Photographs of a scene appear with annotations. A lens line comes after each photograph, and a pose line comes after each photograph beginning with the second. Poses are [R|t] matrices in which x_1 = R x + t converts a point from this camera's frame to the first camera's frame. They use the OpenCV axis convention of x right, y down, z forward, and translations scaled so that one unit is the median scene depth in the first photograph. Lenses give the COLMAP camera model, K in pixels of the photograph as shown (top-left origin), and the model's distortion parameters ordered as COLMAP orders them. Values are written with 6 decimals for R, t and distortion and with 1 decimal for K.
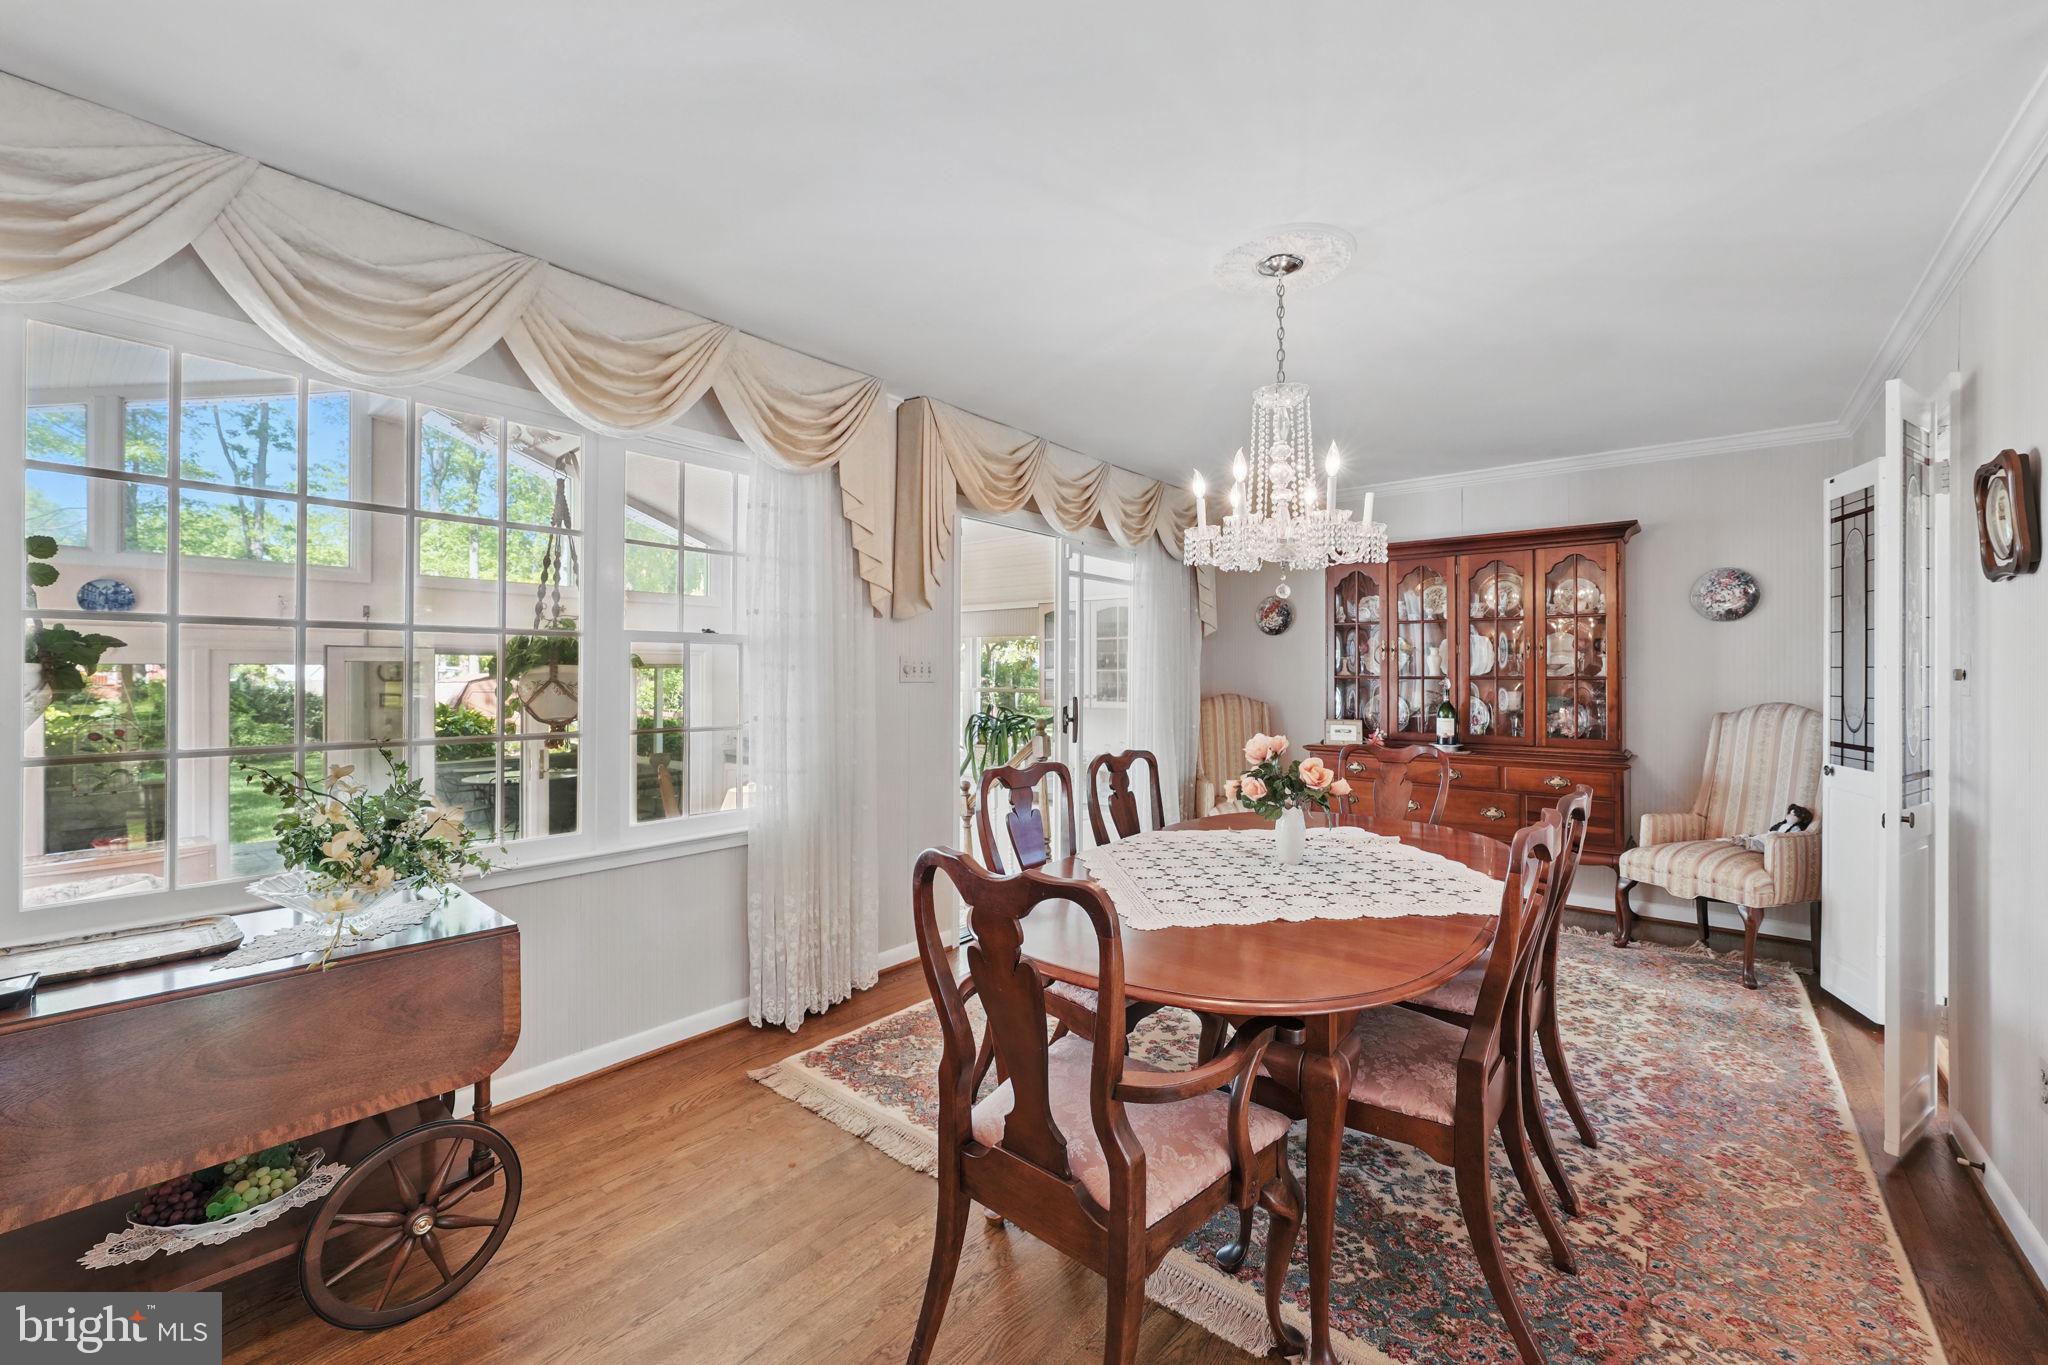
lens RADIAL K [[814.4, 0, 1020.6], [0, 814.4, 673.5], [0, 0, 1]] dist [-0.010978, 0.000466]
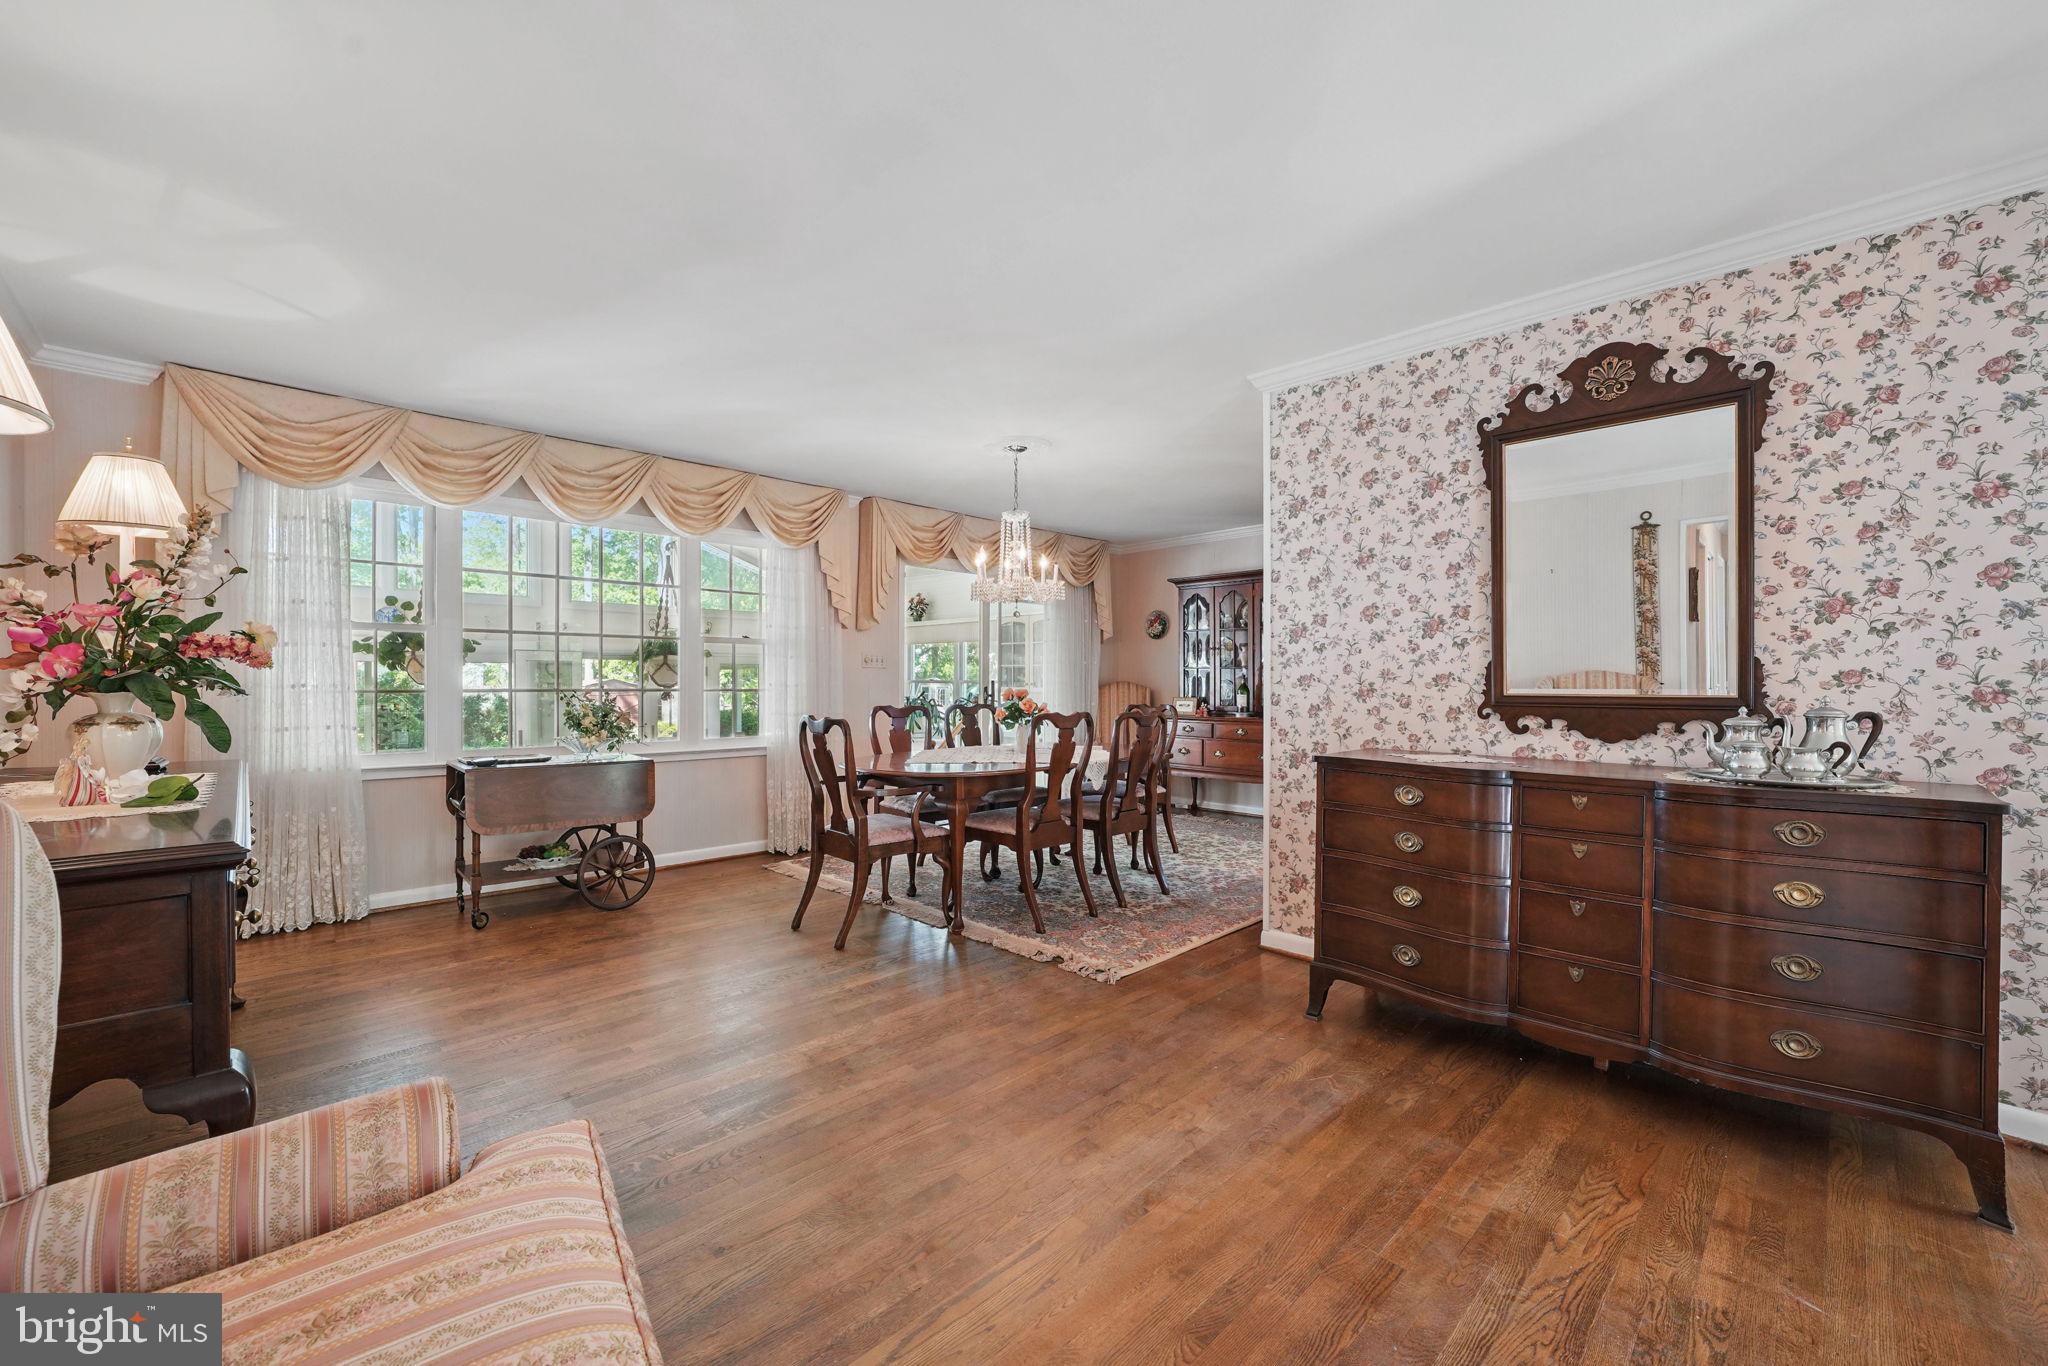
lens RADIAL K [[818.0, 0, 1020.0], [0, 818.0, 691.7], [0, 0, 1]] dist [-0.001753, -0.000105]
pose [[0.994695, 0.000917, -0.102860, 0.417338], [0.000256, 0.999935, 0.011385, 0.049550], [0.102864, -0.011351, 0.994631, -0.763956]]
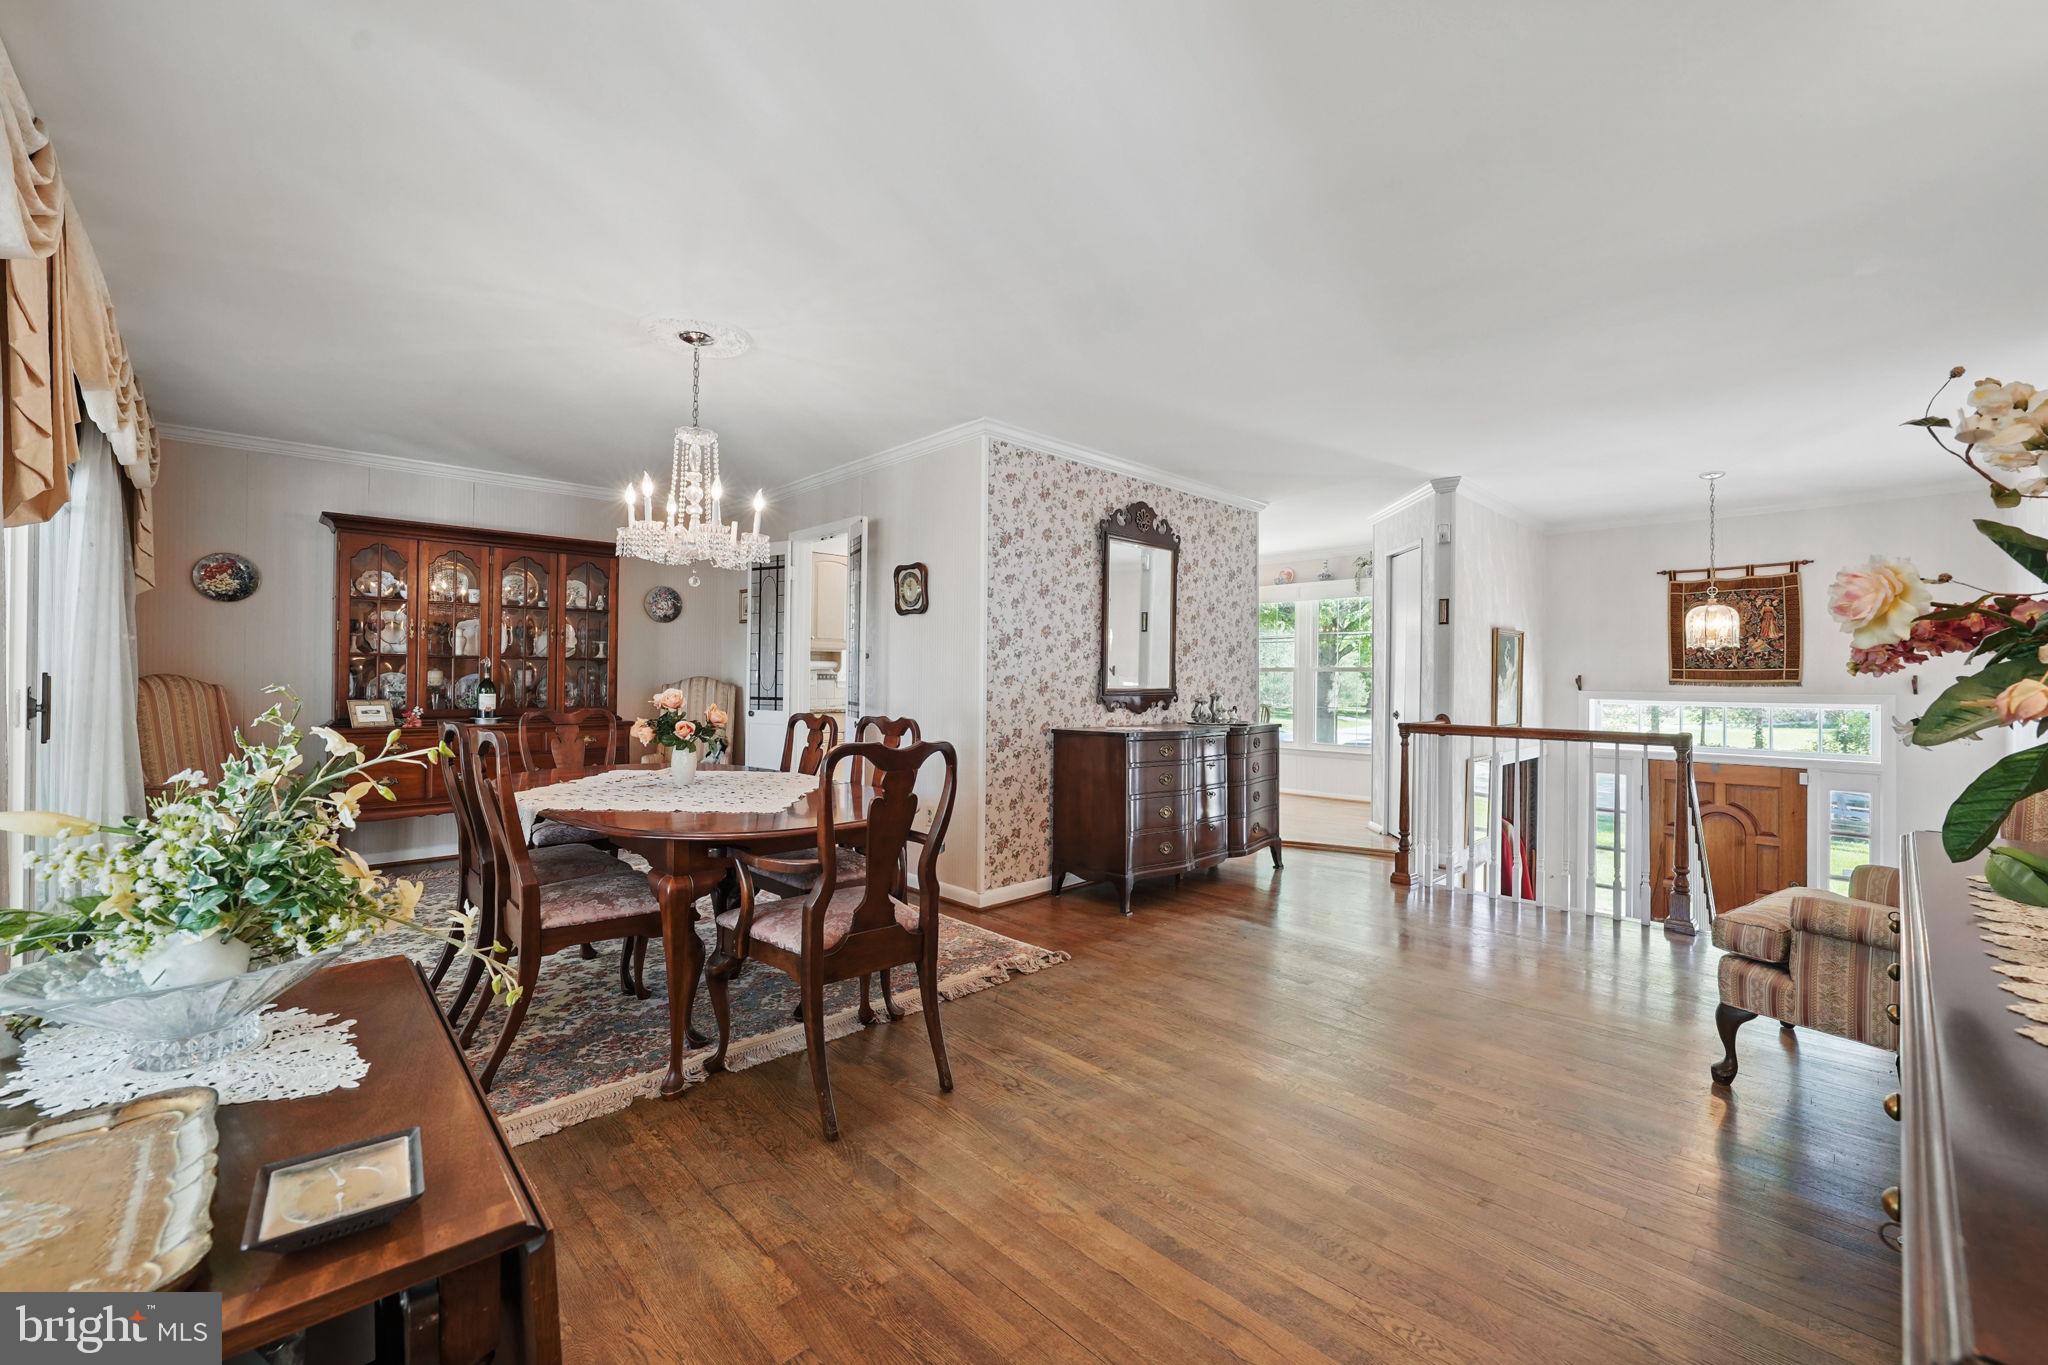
lens RADIAL K [[823.2, 0, 1024.0], [0, 823.2, 682.5], [0, 0, 1]] dist [-0.010317, 0.000032]
pose [[0.123040, -0.006148, 0.992383, -0.732131], [-0.006561, 0.999954, 0.007009, 0.040968], [-0.992380, -0.007374, 0.122994, 0.215058]]
